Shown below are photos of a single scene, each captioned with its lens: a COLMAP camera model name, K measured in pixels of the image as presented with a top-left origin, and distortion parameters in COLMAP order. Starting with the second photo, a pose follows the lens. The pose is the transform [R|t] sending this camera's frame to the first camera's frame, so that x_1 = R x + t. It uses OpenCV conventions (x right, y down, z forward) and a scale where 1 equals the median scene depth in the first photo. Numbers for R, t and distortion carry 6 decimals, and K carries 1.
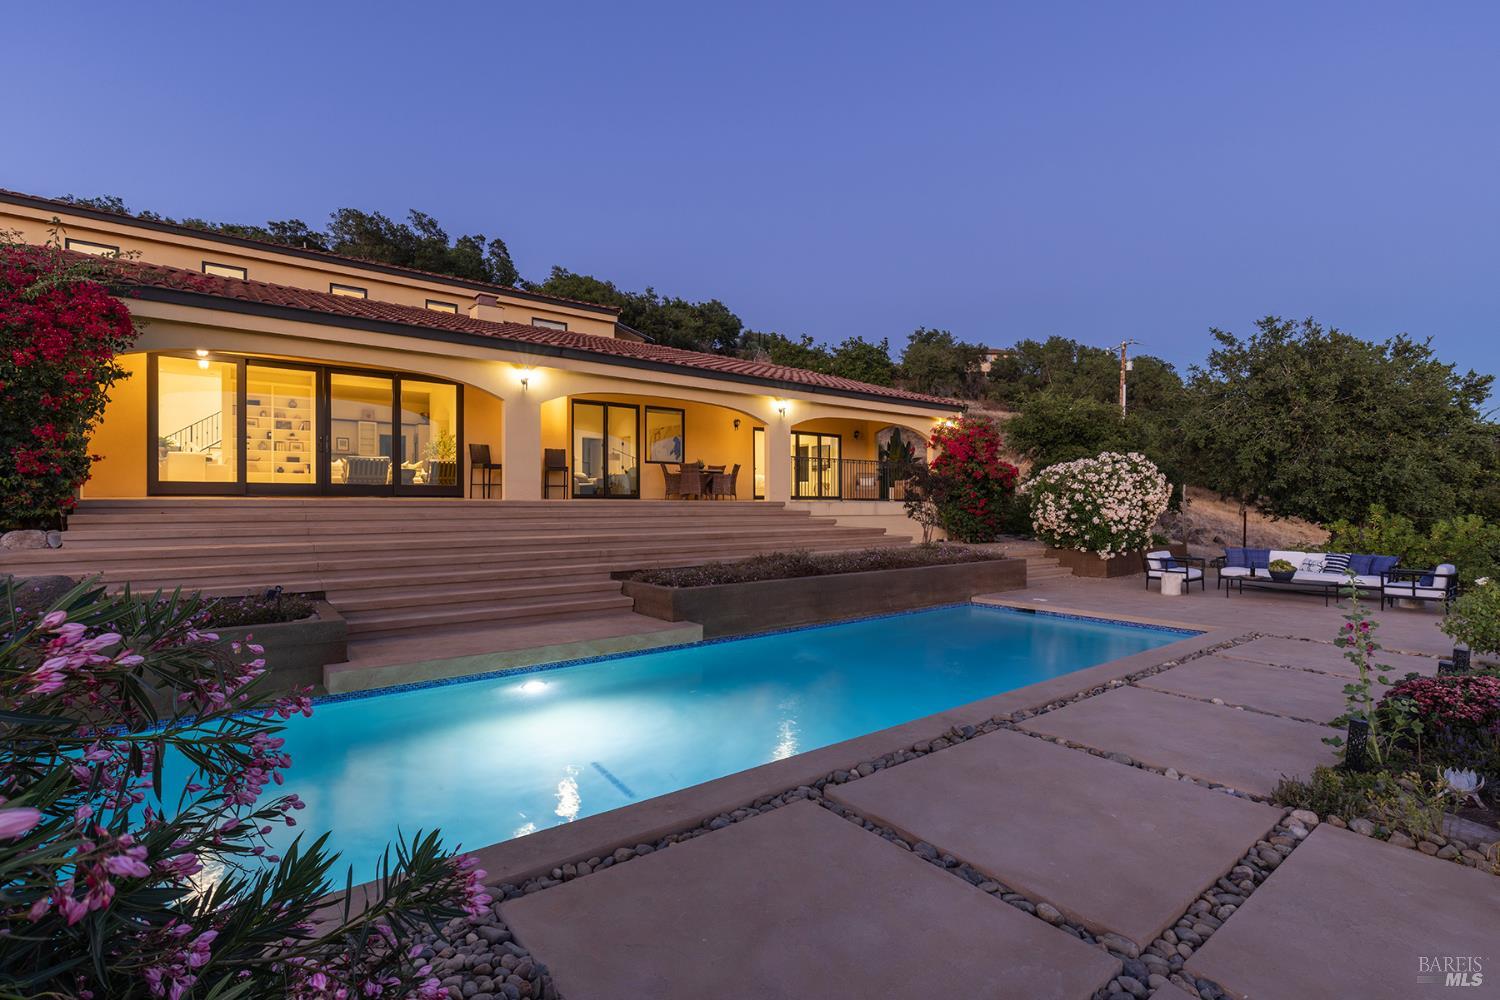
lens RADIAL K [[685.0, 0, 758.0], [0, 685.0, 495.2], [0, 0, 1]] dist [0.002137, -0.002247]
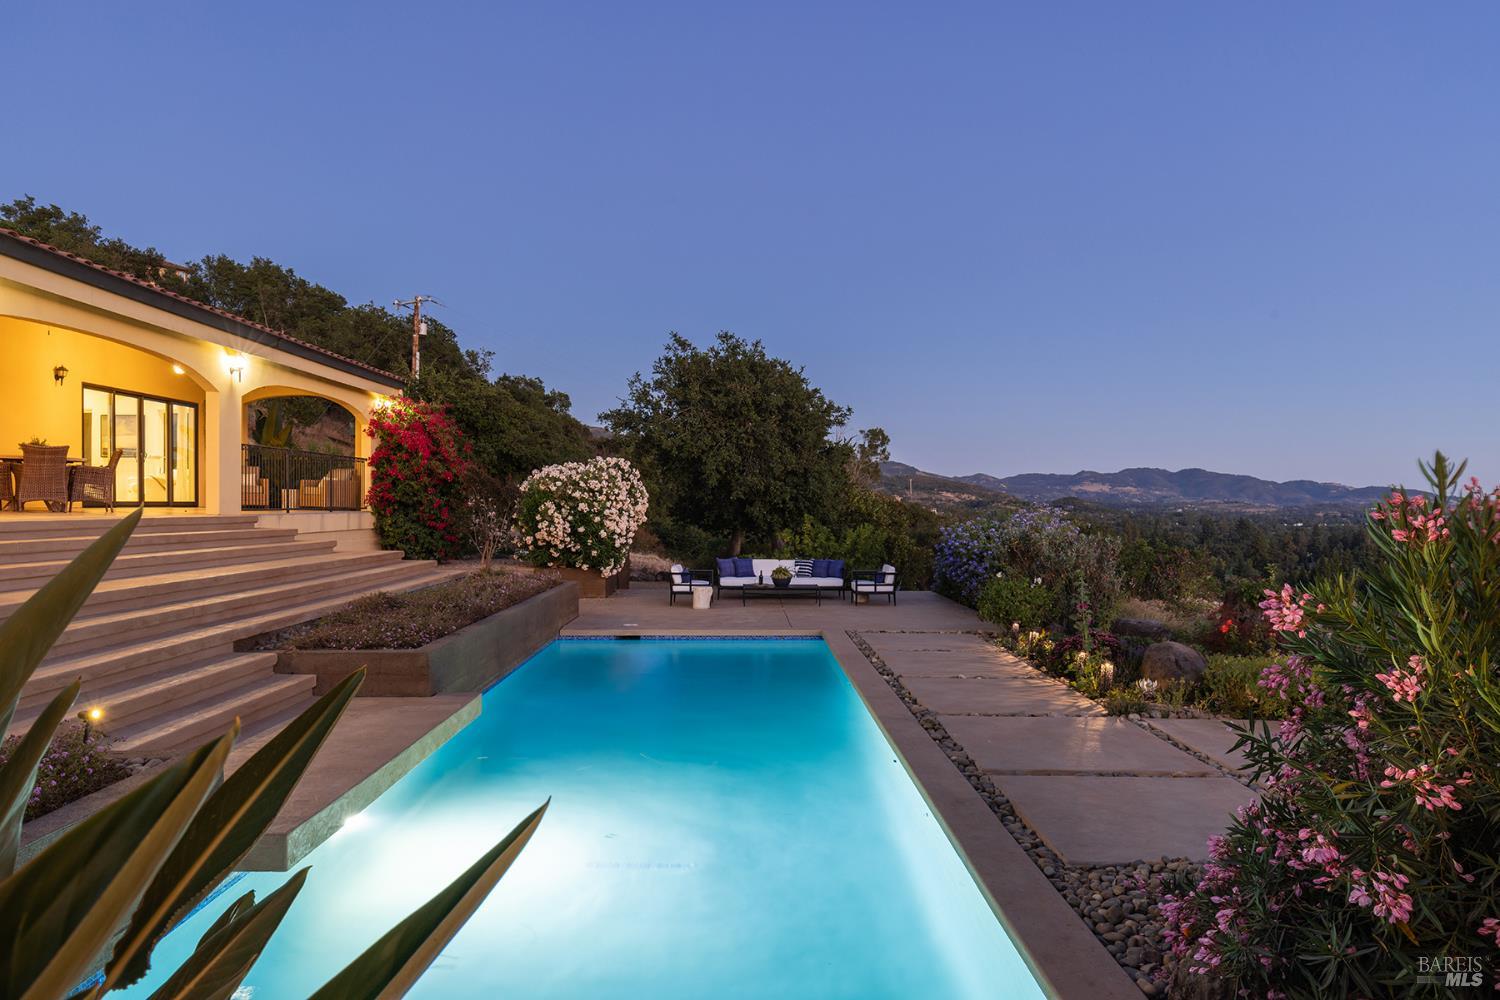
lens RADIAL K [[993.4, 0, 742.4], [0, 993.4, 505.1], [0, 0, 1]] dist [0.010466, -0.001482]
pose [[0.615570, 0.001434, 0.788081, -0.404490], [-0.013611, 0.999869, 0.008812, -0.014149], [-0.787965, -0.016151, 0.615508, 0.061289]]
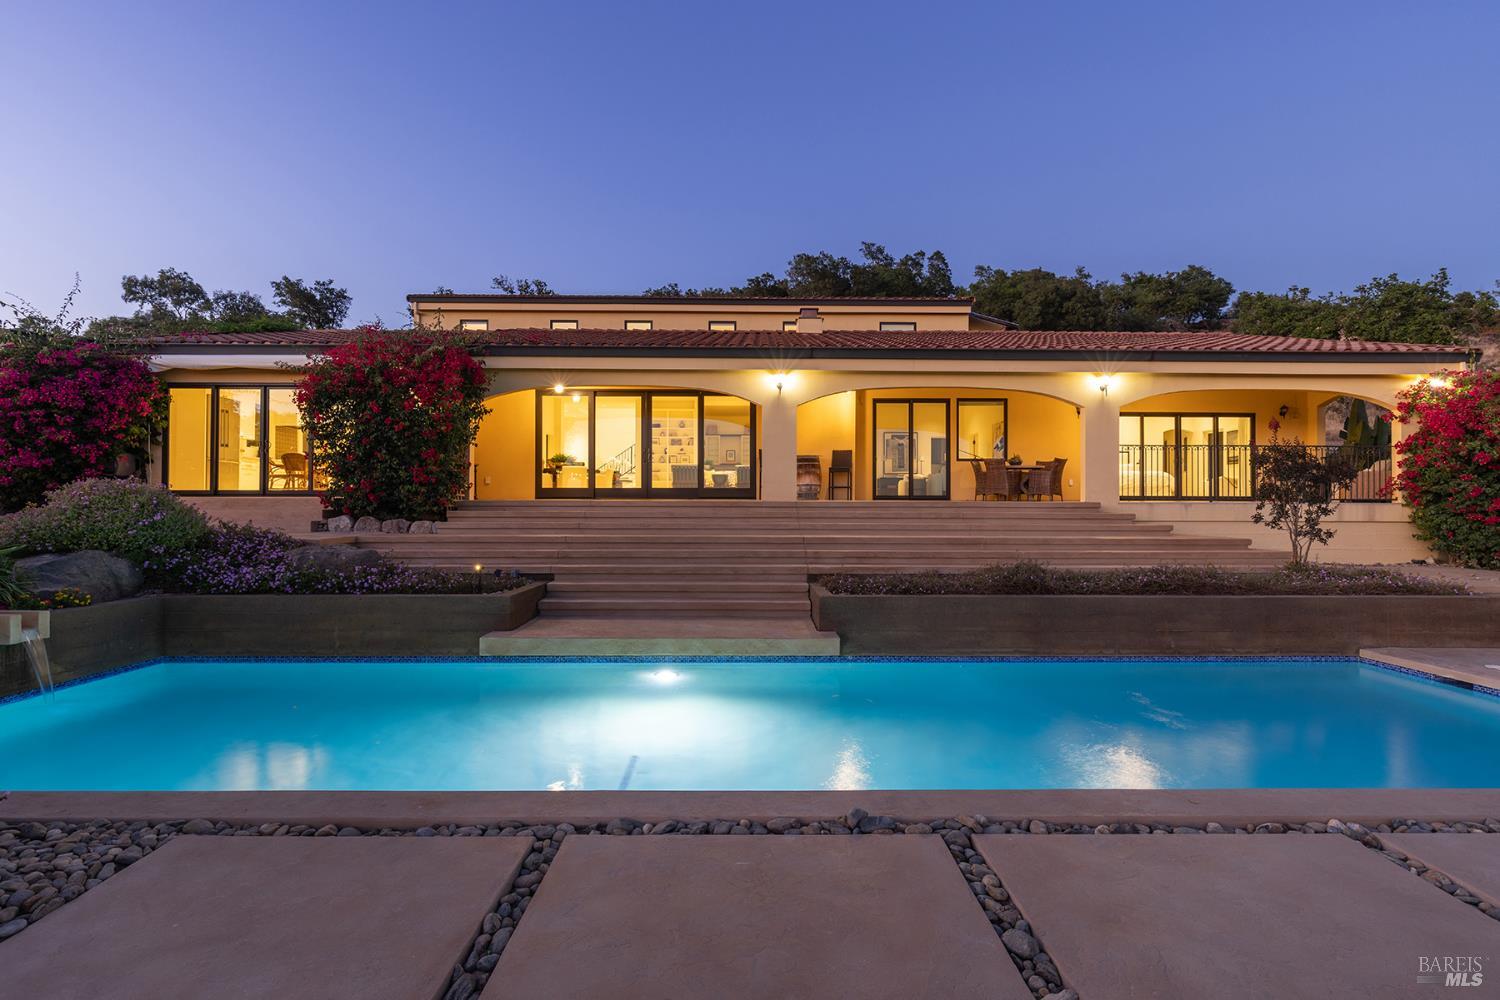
lens RADIAL K [[685.0, 0, 761.3], [0, 685.0, 504.7], [0, 0, 1]] dist [0.002137, -0.002247]
pose [[0.795707, -0.001466, -0.605680, 0.202501], [0.004986, 0.999979, 0.004131, 0.006751], [0.605661, -0.006307, 0.795698, 0.123100]]
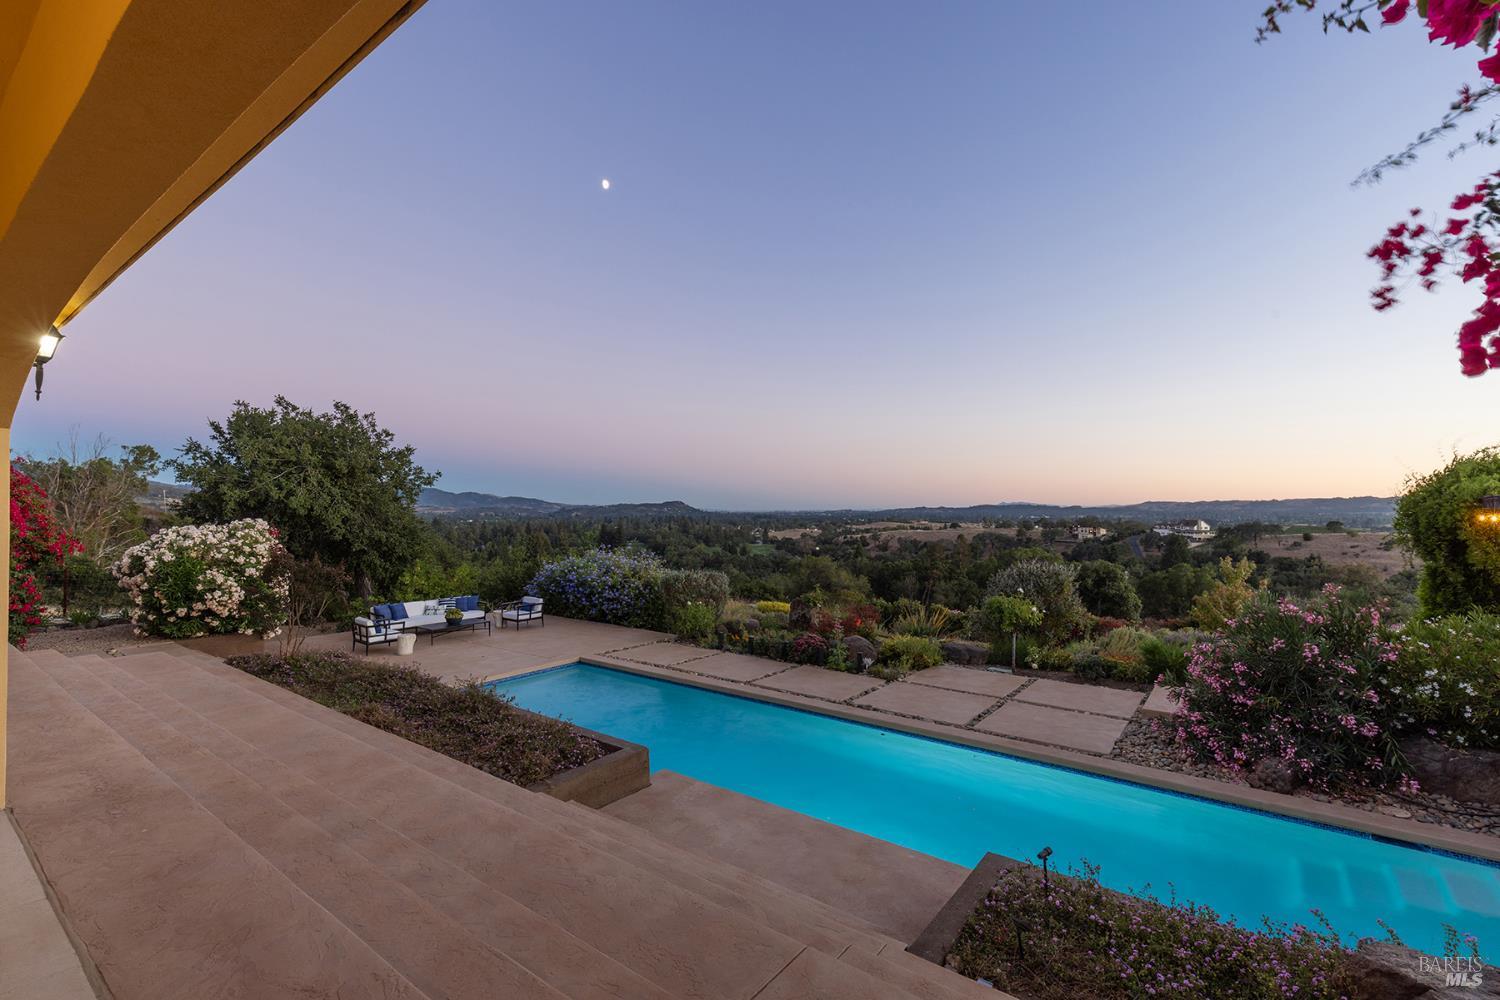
lens RADIAL K [[671.6, 0, 757.8], [0, 671.6, 503.0], [0, 0, 1]] dist [0.003388, 0.000026]
pose [[-0.244748, 0.008527, 0.969549, -0.520137], [-0.009179, 0.999896, -0.011111, -0.081950], [-0.969543, -0.011619, -0.244644, 0.585484]]
